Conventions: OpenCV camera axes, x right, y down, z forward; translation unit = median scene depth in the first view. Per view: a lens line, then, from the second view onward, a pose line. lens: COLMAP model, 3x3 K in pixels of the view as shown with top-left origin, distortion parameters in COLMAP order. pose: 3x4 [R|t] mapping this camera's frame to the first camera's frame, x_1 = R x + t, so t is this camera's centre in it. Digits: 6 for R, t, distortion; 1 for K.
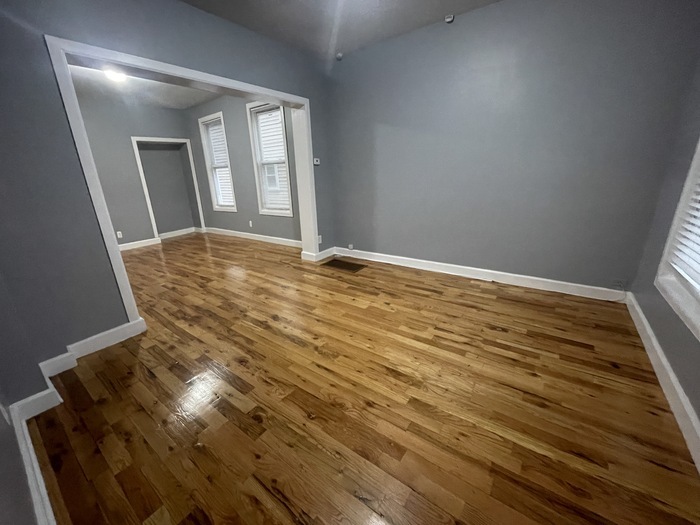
lens RADIAL K [[281.0, 0, 350.6], [0, 281.0, 261.6], [0, 0, 1]] dist [-0.000686, 0.000036]
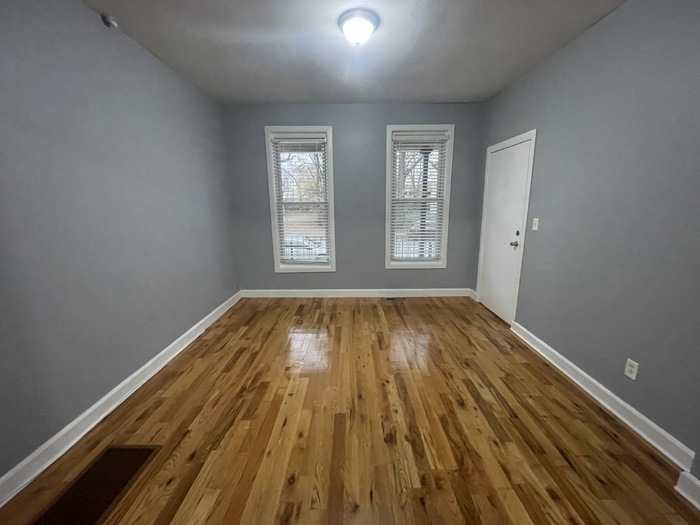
lens RADIAL K [[281.0, 0, 351.4], [0, 281.0, 261.9], [0, 0, 1]] dist [-0.000686, 0.000036]
pose [[-0.591483, -0.121326, 0.797137, -0.675972], [0.269548, 0.901986, 0.337292, -0.411527], [-0.759928, 0.414369, -0.500806, 1.207938]]
